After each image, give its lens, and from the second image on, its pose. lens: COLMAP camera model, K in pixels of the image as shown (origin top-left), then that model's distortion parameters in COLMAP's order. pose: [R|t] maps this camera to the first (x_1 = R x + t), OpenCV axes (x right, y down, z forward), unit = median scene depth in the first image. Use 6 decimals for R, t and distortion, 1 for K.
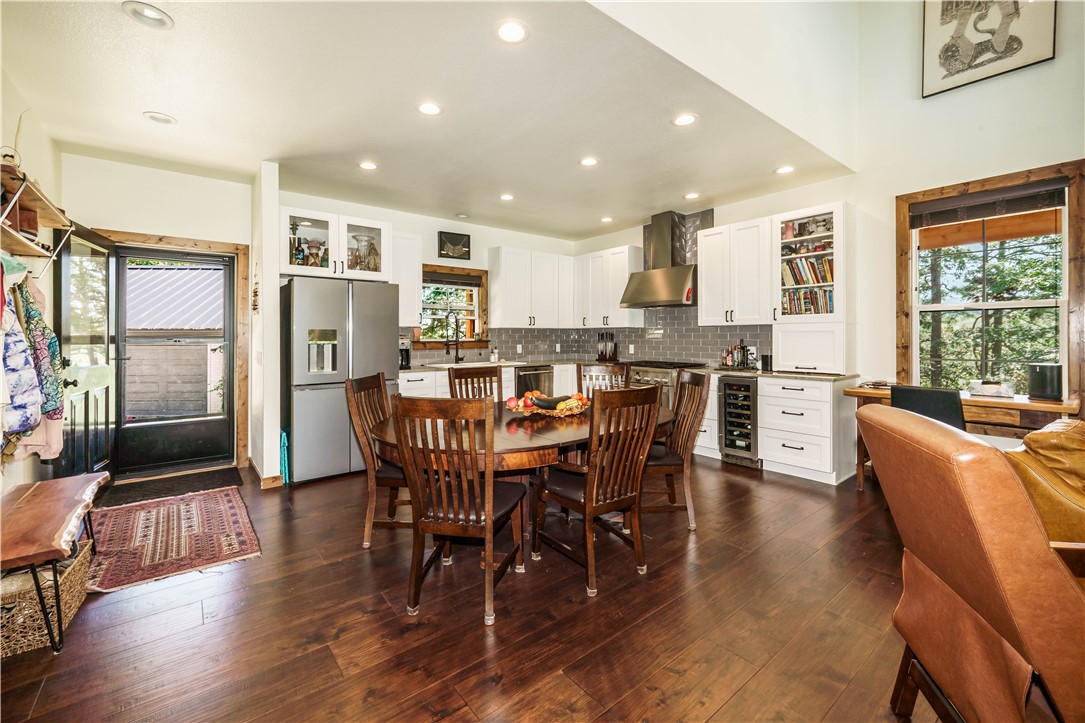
lens RADIAL K [[435.8, 0, 540.8], [0, 435.8, 339.0], [0, 0, 1]] dist [0.000384, -0.000182]
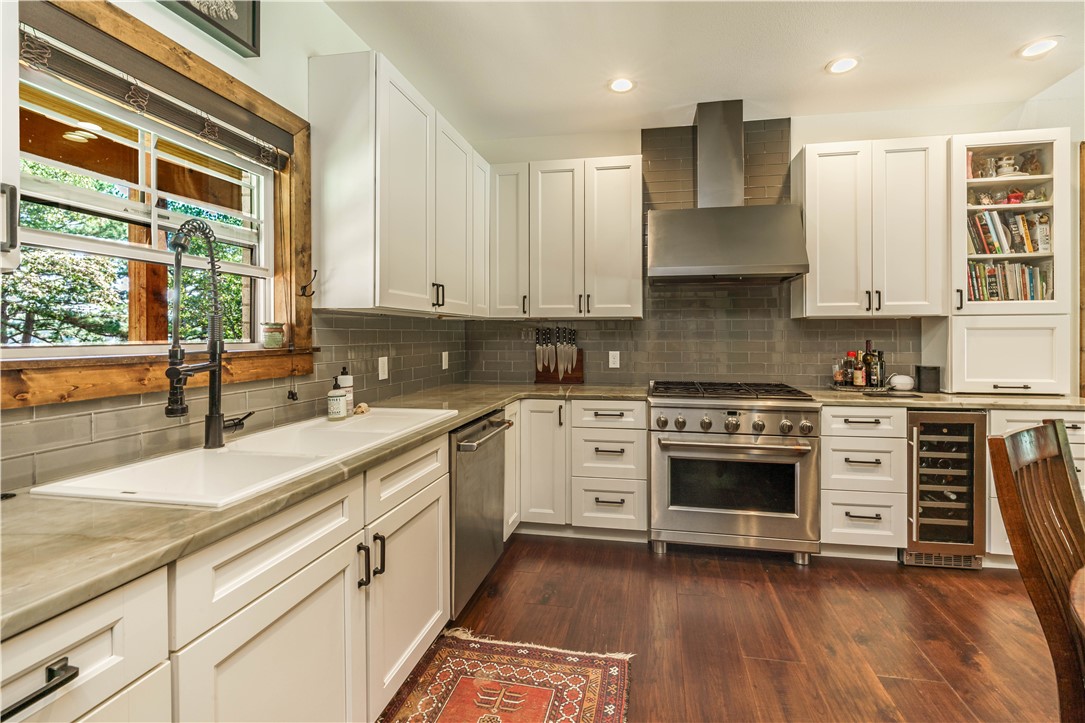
lens RADIAL K [[435.8, 0, 540.8], [0, 435.8, 339.0], [0, 0, 1]] dist [0.000384, -0.000182]
pose [[0.753411, -0.006567, 0.657517, -0.206497], [0.002991, 0.999974, 0.006560, -0.004910], [-0.657543, -0.002976, 0.753411, 0.665383]]
